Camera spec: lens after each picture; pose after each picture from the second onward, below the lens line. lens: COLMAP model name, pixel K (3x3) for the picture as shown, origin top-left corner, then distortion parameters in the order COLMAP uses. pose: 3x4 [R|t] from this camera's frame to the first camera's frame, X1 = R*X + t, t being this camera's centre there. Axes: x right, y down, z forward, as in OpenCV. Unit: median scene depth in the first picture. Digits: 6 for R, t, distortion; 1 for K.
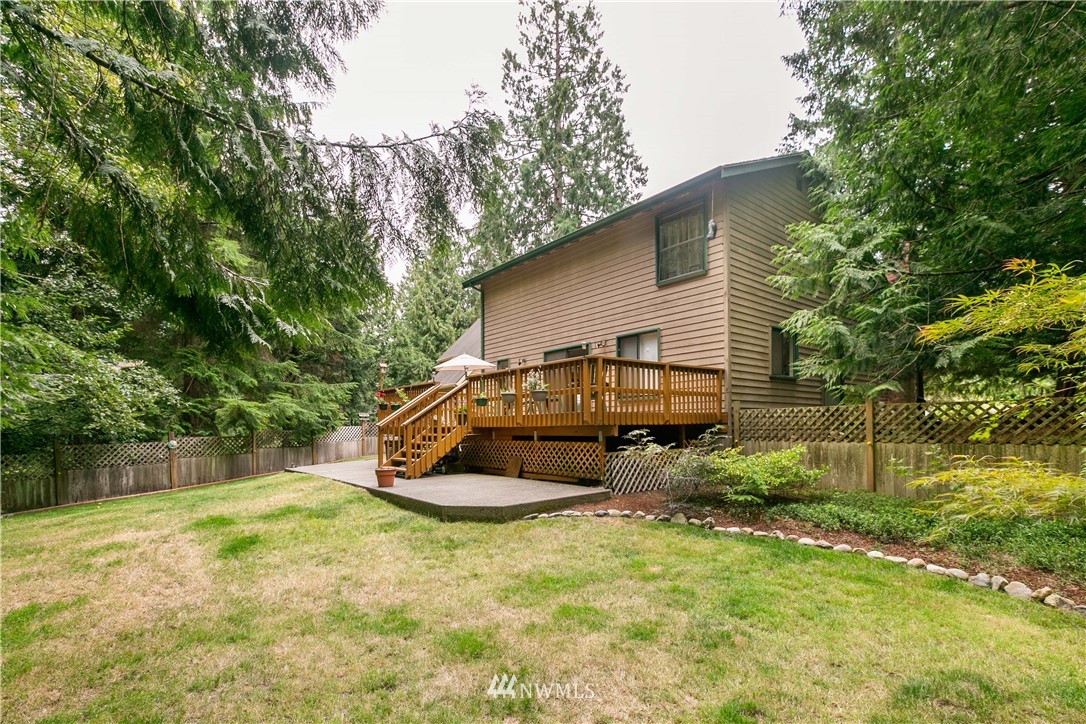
lens RADIAL K [[497.8, 0, 543.2], [0, 497.8, 362.3], [0, 0, 1]] dist [0.003965, -0.001811]
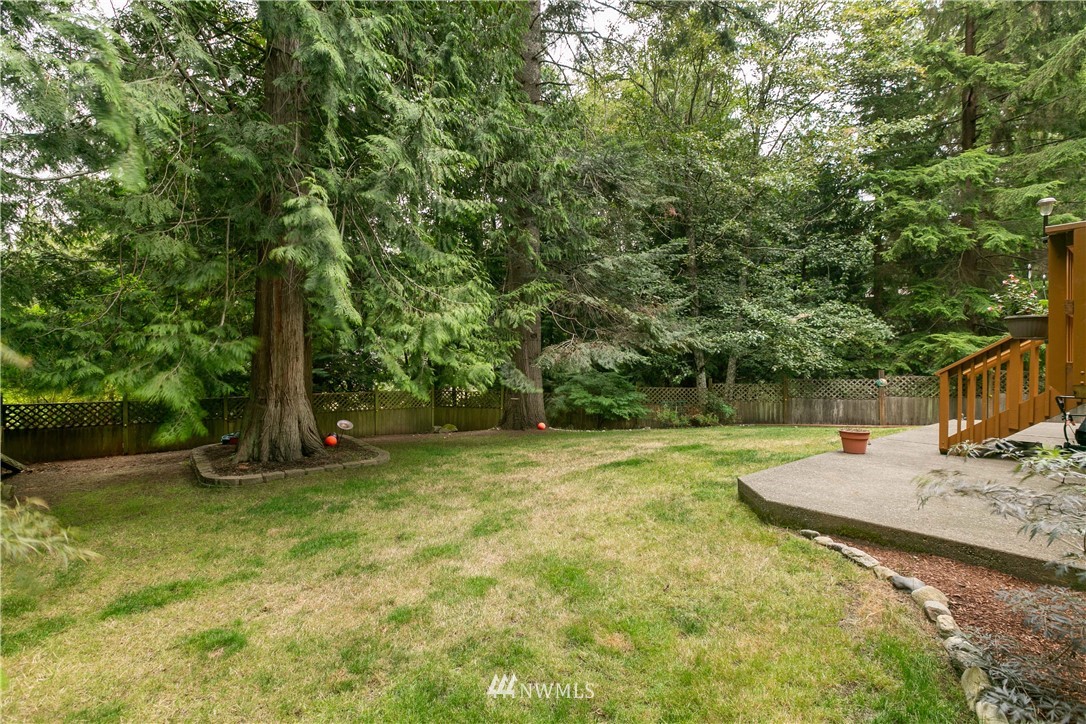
lens RADIAL K [[497.8, 0, 544.1], [0, 497.8, 363.3], [0, 0, 1]] dist [0.003965, -0.001811]
pose [[-0.010784, 0.017664, -0.999786, 0.337922], [0.124713, 0.992061, 0.016182, 0.028874], [0.992134, -0.124512, -0.012901, 0.404613]]
